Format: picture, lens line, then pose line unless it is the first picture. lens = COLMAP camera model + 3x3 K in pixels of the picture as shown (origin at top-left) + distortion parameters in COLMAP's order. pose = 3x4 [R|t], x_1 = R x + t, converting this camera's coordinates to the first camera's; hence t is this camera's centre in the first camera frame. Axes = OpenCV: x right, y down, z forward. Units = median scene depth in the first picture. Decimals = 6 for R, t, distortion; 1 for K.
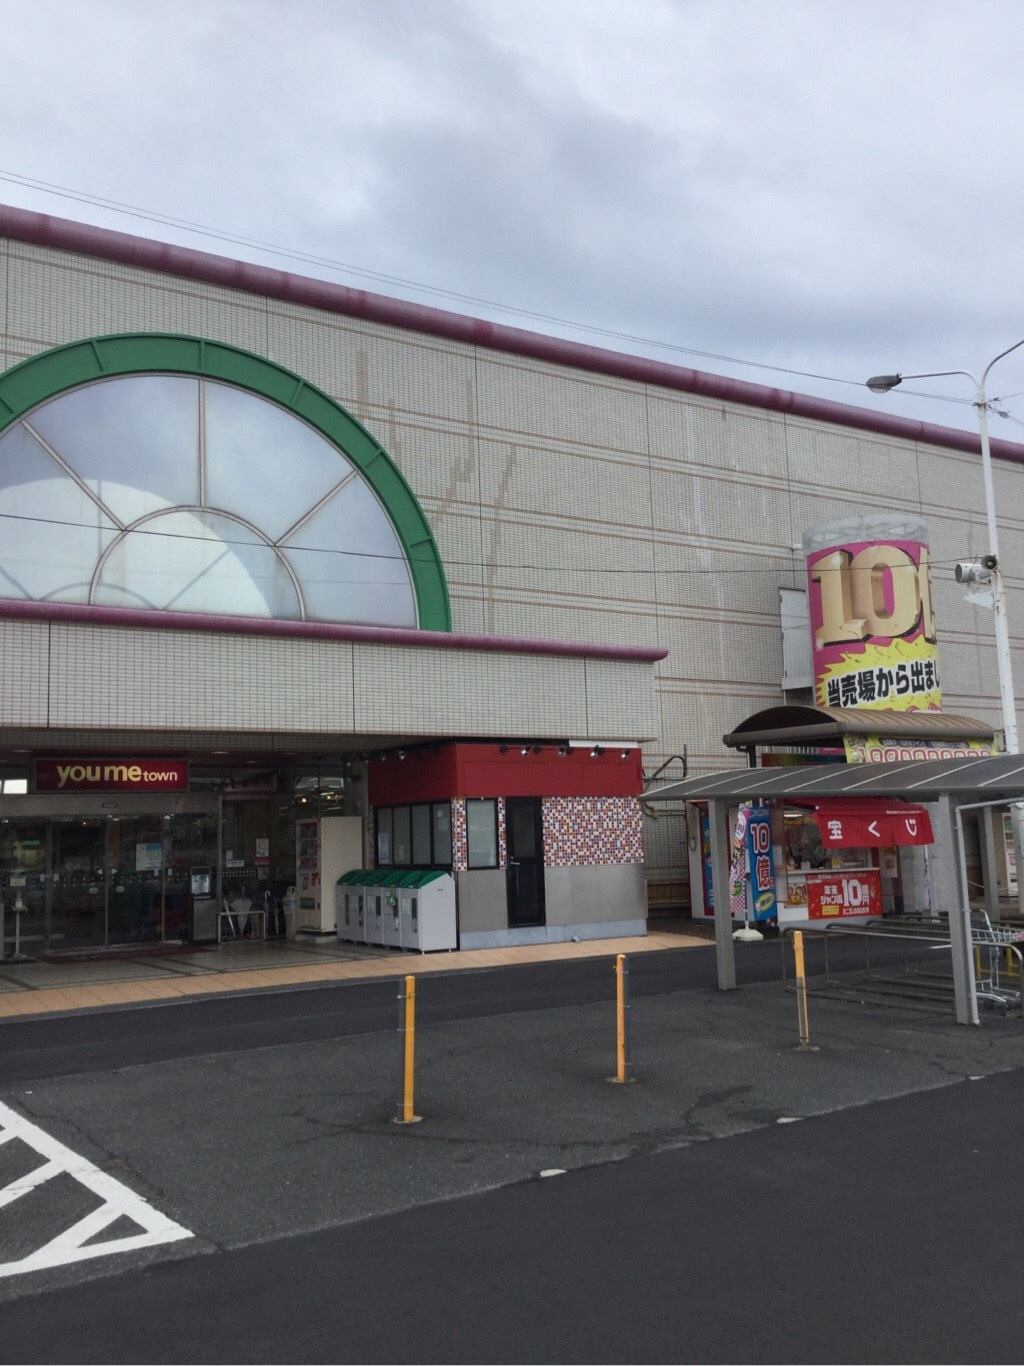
lens RADIAL K [[1220.8, 0, 494.4], [0, 1220.8, 679.8], [0, 0, 1]] dist [0.144637, -0.255372]
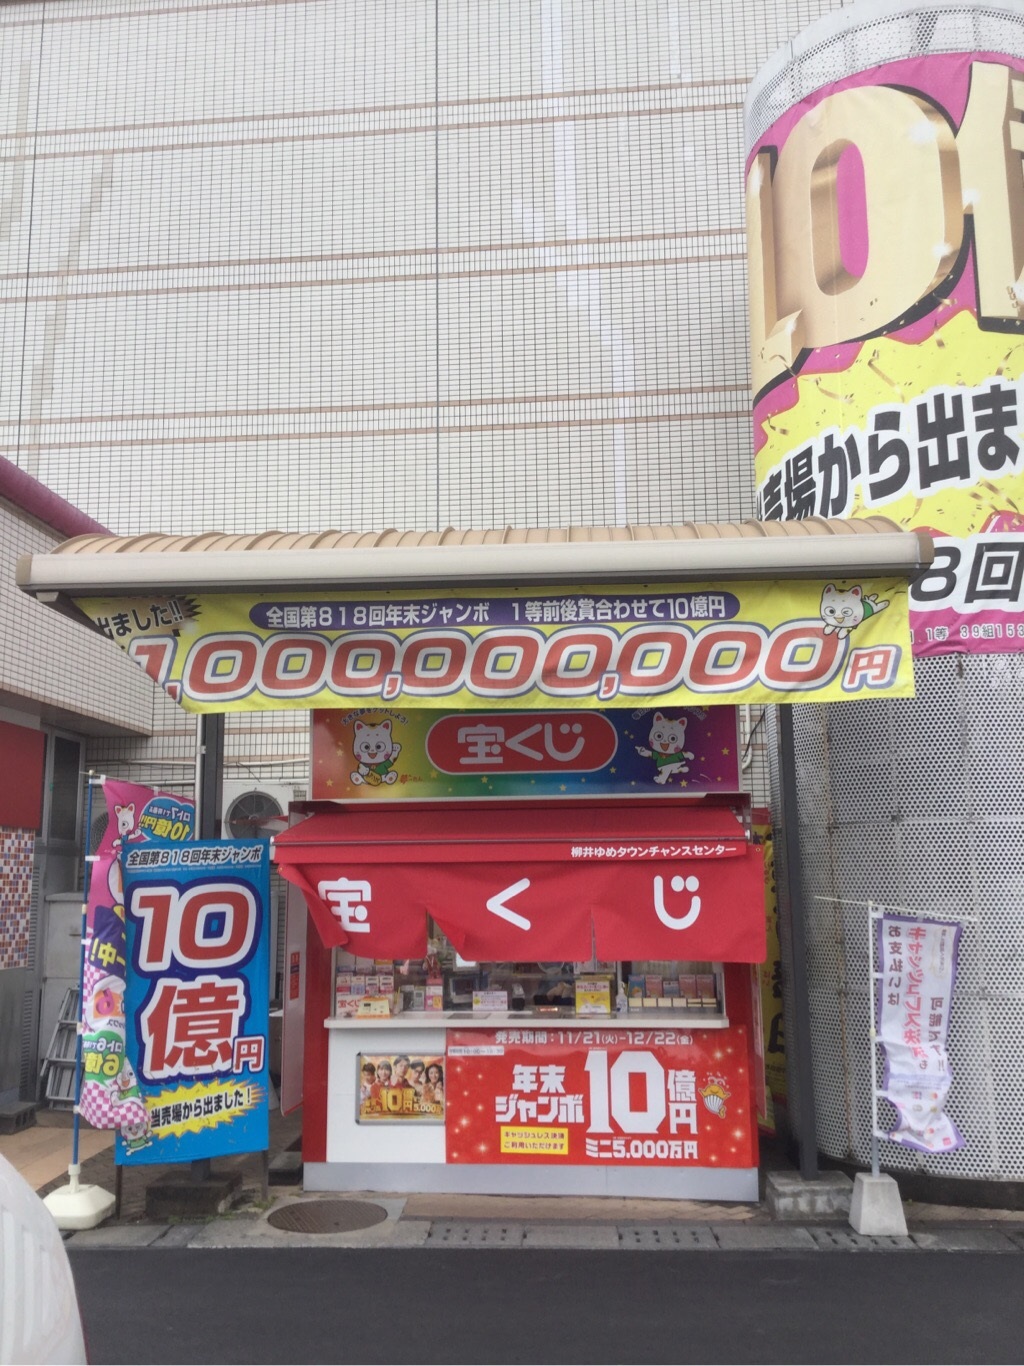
lens RADIAL K [[1220.8, 0, 494.4], [0, 1220.8, 679.8], [0, 0, 1]] dist [0.144637, -0.255372]
pose [[0.785558, -0.083202, -0.613169, 0.463461], [0.068907, 0.996518, -0.046939, 0.071550], [0.614939, -0.005378, 0.788556, 0.692744]]
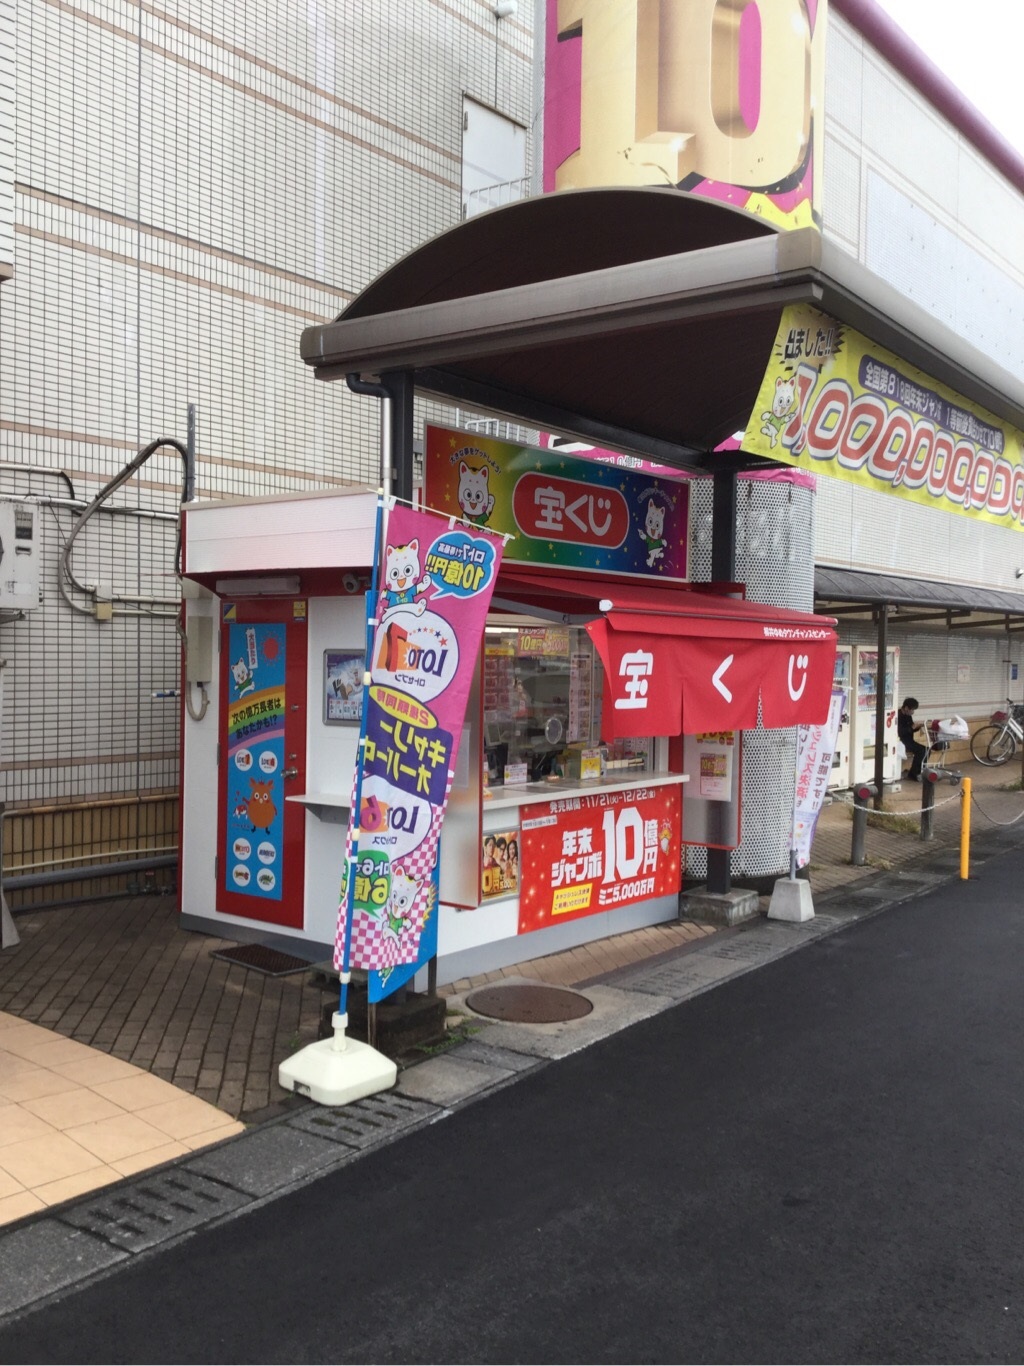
lens RADIAL K [[1220.8, 0, 494.4], [0, 1220.8, 679.8], [0, 0, 1]] dist [0.144637, -0.255372]
pose [[0.945757, 0.036778, 0.322785, 0.129373], [-0.084432, 0.987255, 0.134899, 0.075503], [-0.313710, -0.154836, 0.936809, 0.658198]]
